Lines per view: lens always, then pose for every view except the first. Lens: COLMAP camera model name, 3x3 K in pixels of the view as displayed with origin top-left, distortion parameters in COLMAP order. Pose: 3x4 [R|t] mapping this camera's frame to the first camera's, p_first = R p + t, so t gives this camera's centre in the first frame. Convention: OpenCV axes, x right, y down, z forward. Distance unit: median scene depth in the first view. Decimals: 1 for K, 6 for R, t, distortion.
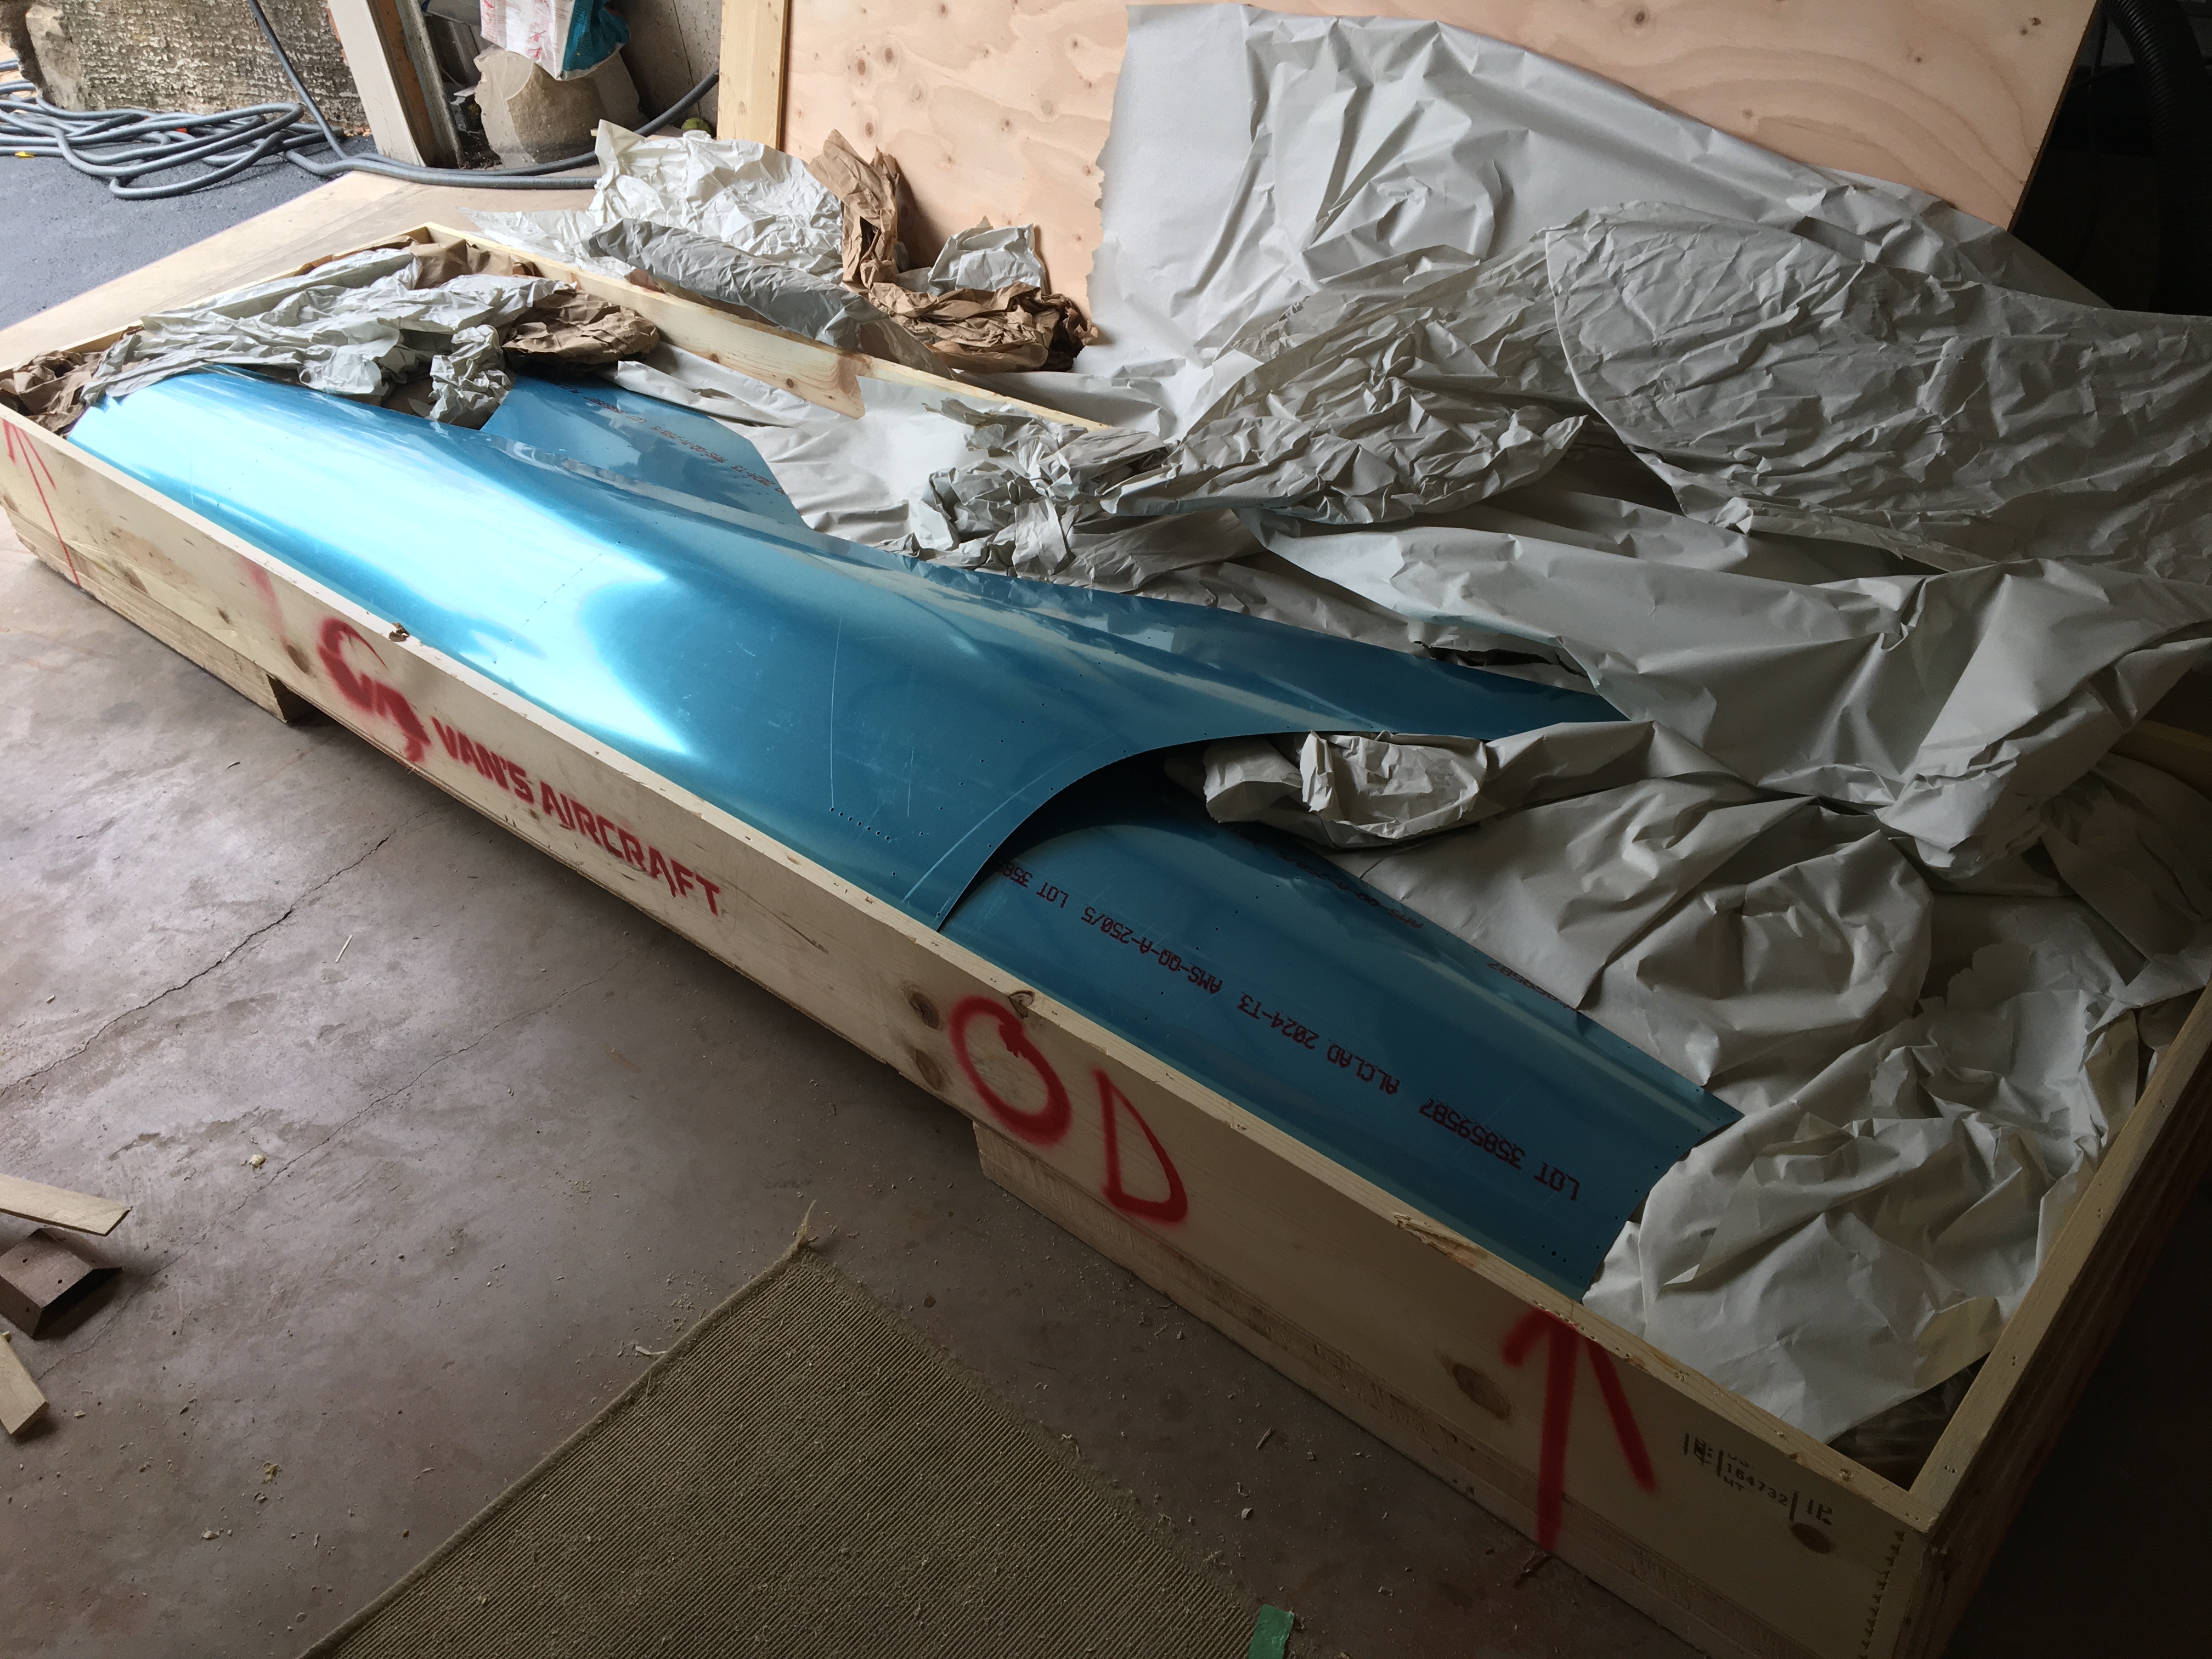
lens RADIAL K [[2211.7, 0, 1100.9], [0, 2211.7, 829.9], [0, 0, 1]] dist [0.014082, 0.000000]
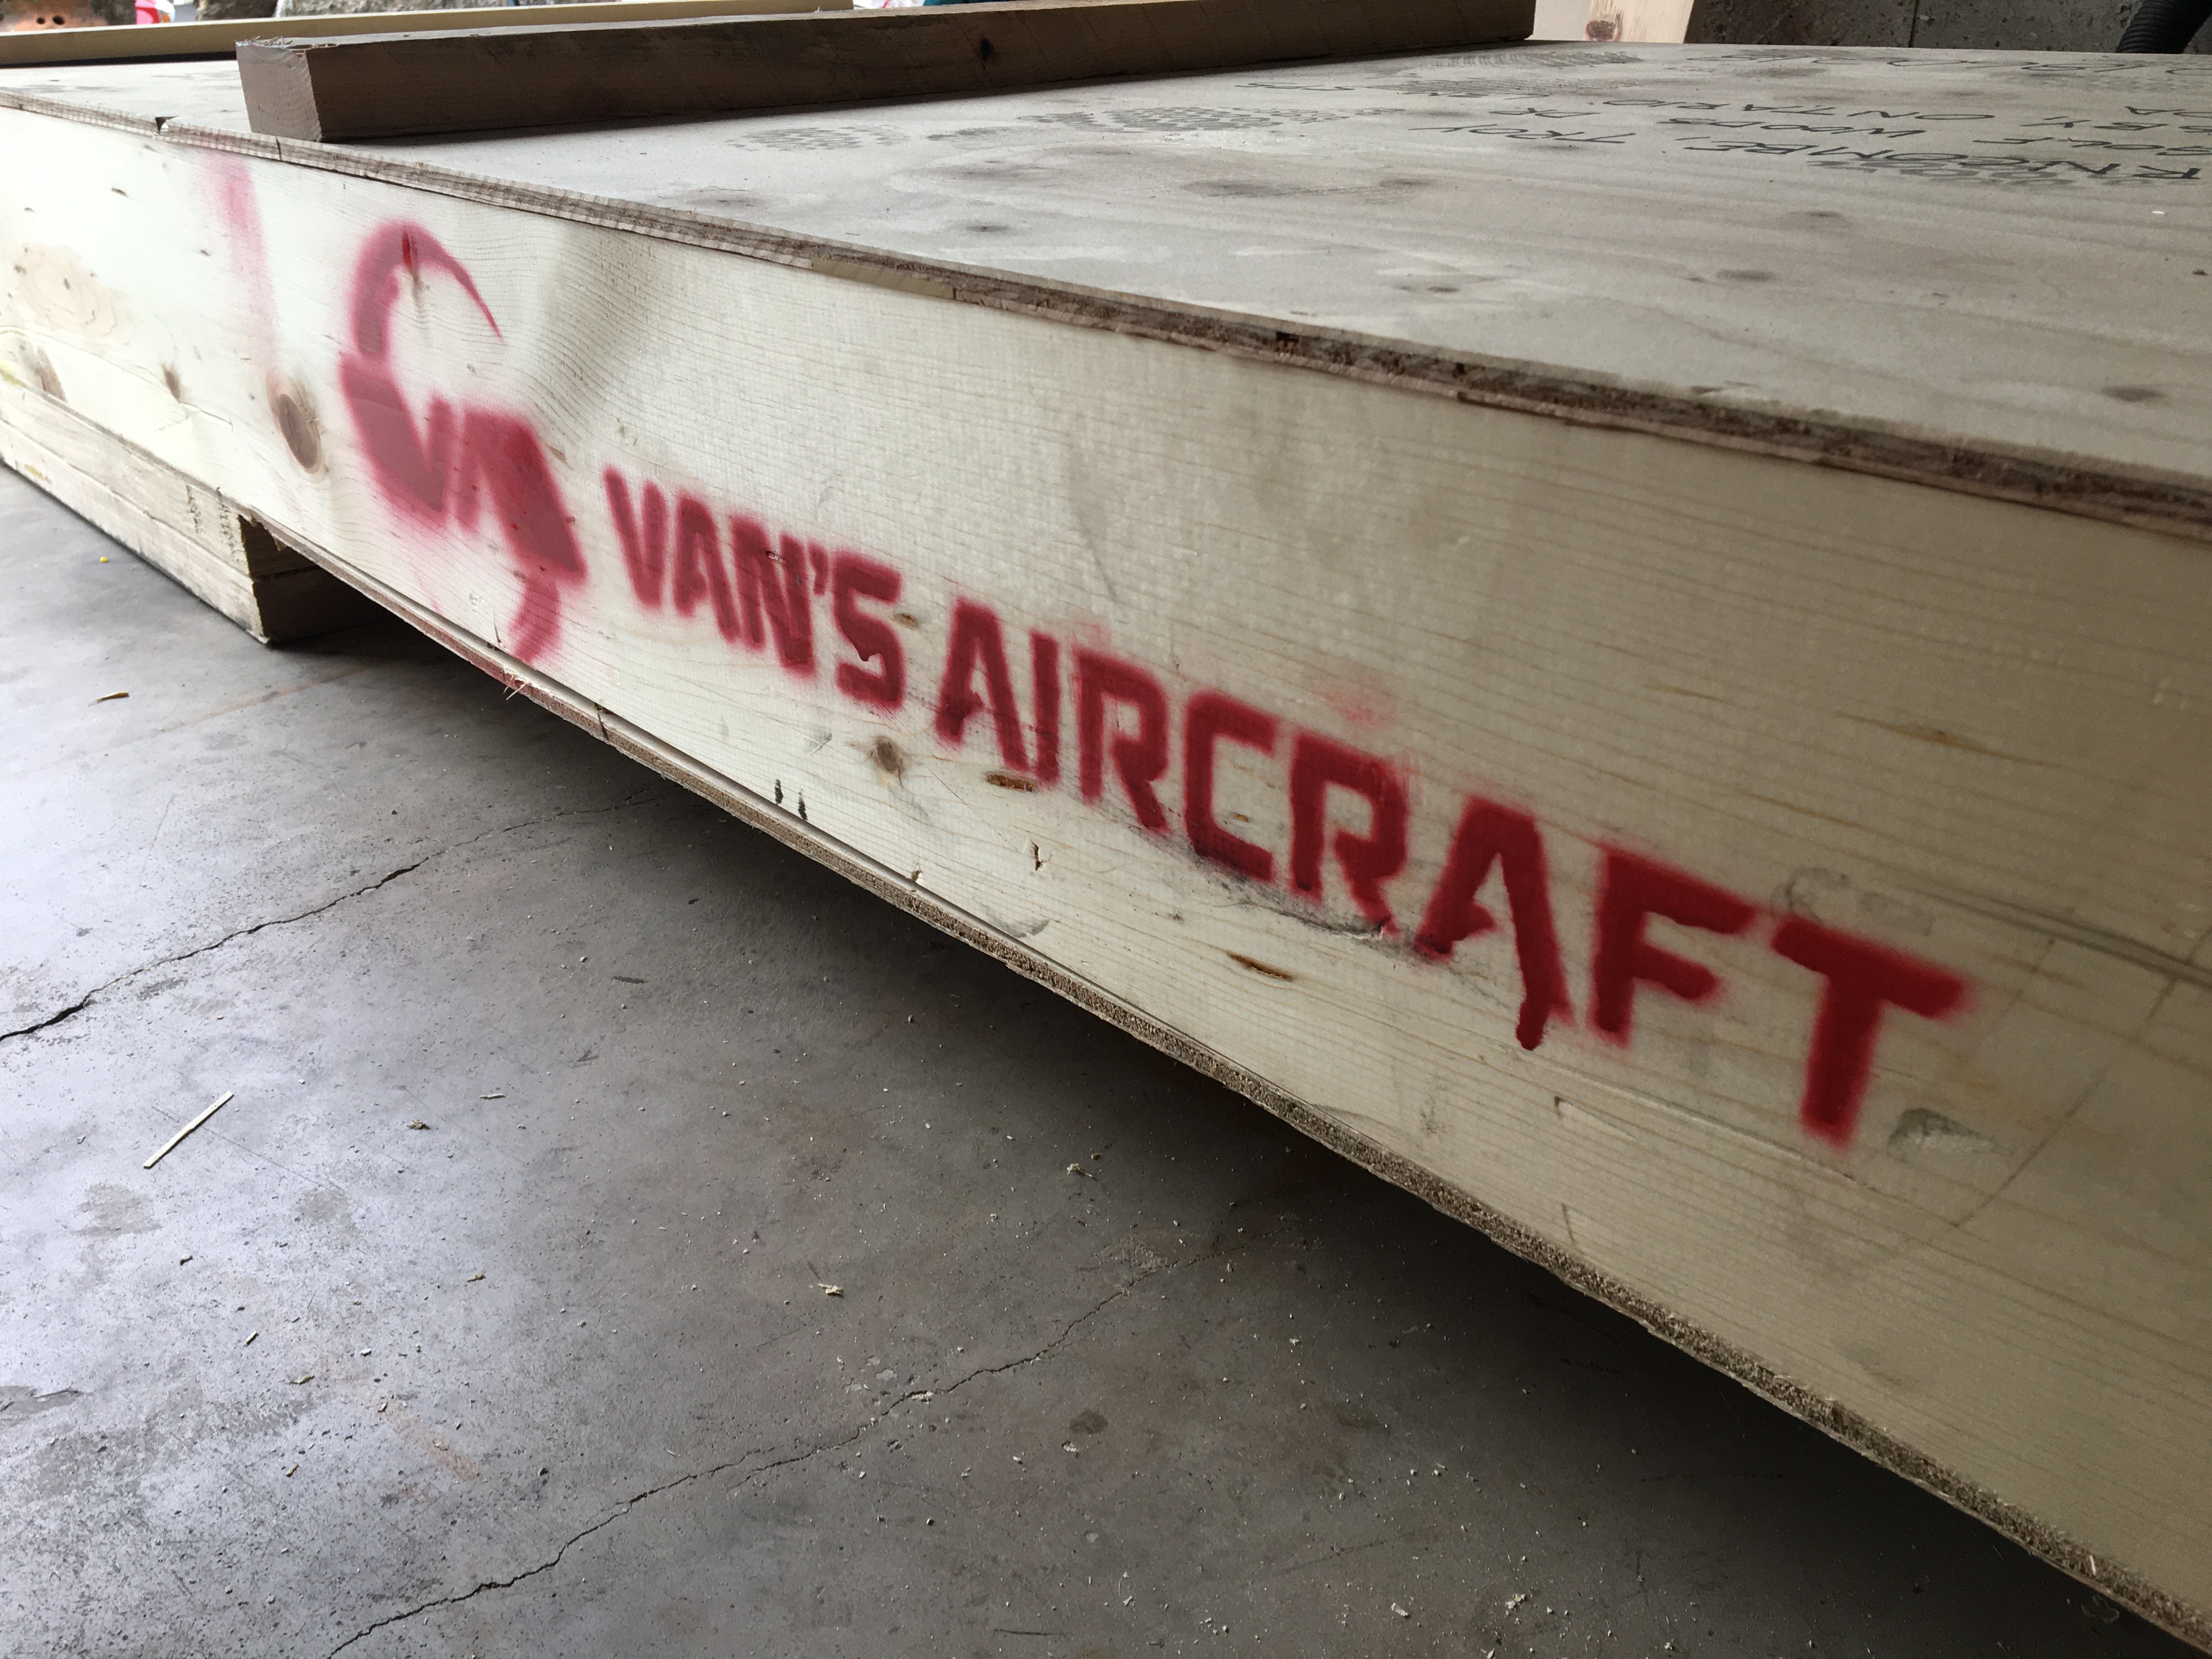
lens RADIAL K [[2211.7, 0, 1110.7], [0, 2211.7, 833.8], [0, 0, 1]] dist [0.014082, 0.000000]
pose [[0.989028, 0.131475, -0.067360, -0.204443], [-0.141491, 0.974153, -0.176085, 0.050454], [0.042468, 0.183684, 0.982068, 0.710210]]
